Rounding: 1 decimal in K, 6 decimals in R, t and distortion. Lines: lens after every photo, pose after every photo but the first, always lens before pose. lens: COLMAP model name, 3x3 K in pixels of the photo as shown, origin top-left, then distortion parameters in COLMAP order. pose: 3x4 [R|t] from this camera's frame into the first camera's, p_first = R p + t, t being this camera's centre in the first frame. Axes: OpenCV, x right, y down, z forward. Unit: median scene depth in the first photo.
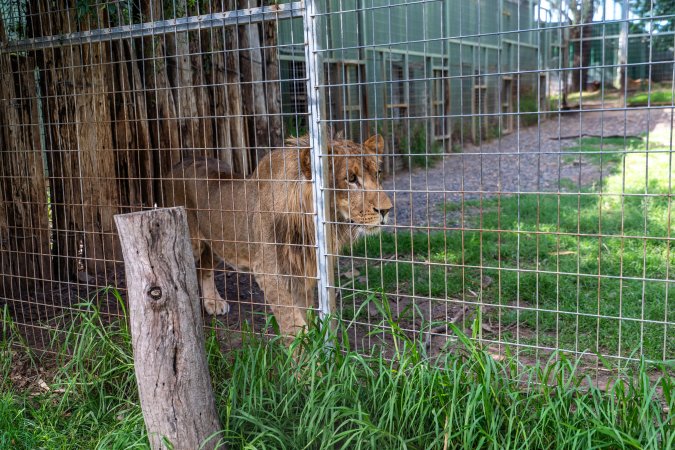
lens RADIAL K [[704.4, 0, 341.5], [0, 704.4, 225.4], [0, 0, 1]] dist [0.014172, 0.000000]
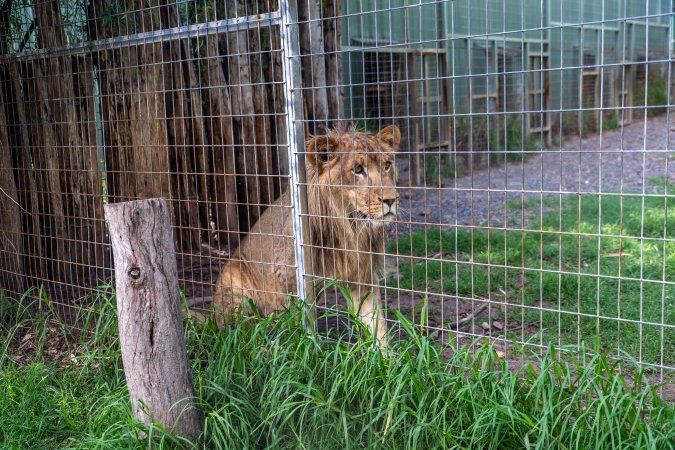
lens RADIAL K [[770.3, 0, 339.2], [0, 770.3, 226.0], [0, 0, 1]] dist [0.029658, 0.000000]
pose [[0.986233, 0.019726, -0.164180, 0.231683], [-0.019339, 0.999805, 0.003952, 0.007216], [0.164226, -0.000723, 0.986422, -0.156467]]
